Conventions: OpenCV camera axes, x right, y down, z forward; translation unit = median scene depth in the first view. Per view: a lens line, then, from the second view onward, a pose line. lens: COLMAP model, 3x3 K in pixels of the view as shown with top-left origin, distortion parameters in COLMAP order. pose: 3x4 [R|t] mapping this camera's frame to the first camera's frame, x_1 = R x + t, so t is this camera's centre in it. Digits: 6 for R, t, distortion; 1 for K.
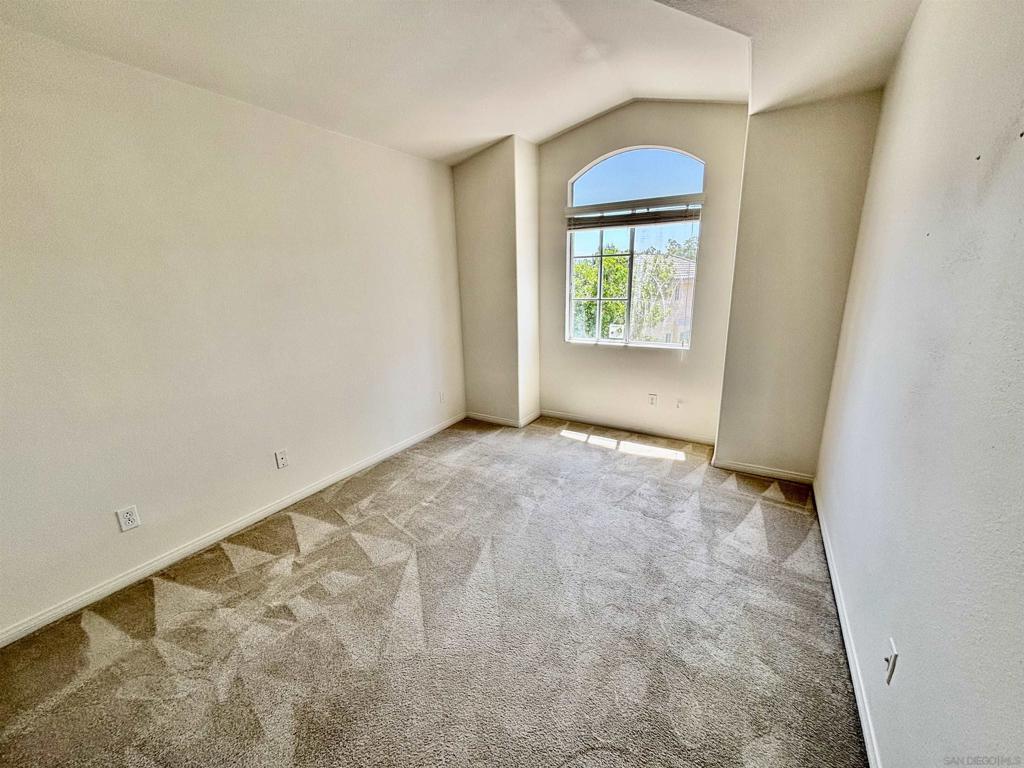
lens RADIAL K [[412.7, 0, 512.0], [0, 412.7, 384.0], [0, 0, 1]] dist [0.001127, 0.000192]
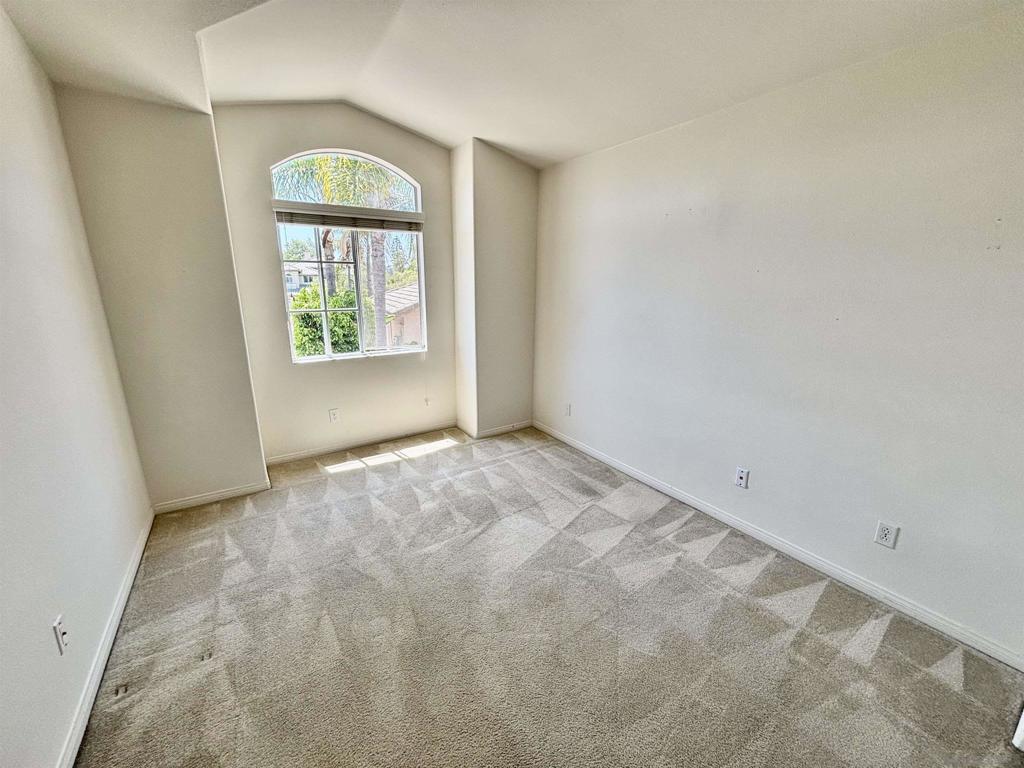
lens RADIAL K [[412.7, 0, 512.0], [0, 412.7, 384.0], [0, 0, 1]] dist [0.001127, 0.000192]
pose [[0.426558, -0.202635, 0.881469, -0.455797], [0.229092, 0.967005, 0.111436, -0.061576], [-0.874966, 0.154404, 0.458906, 0.305000]]
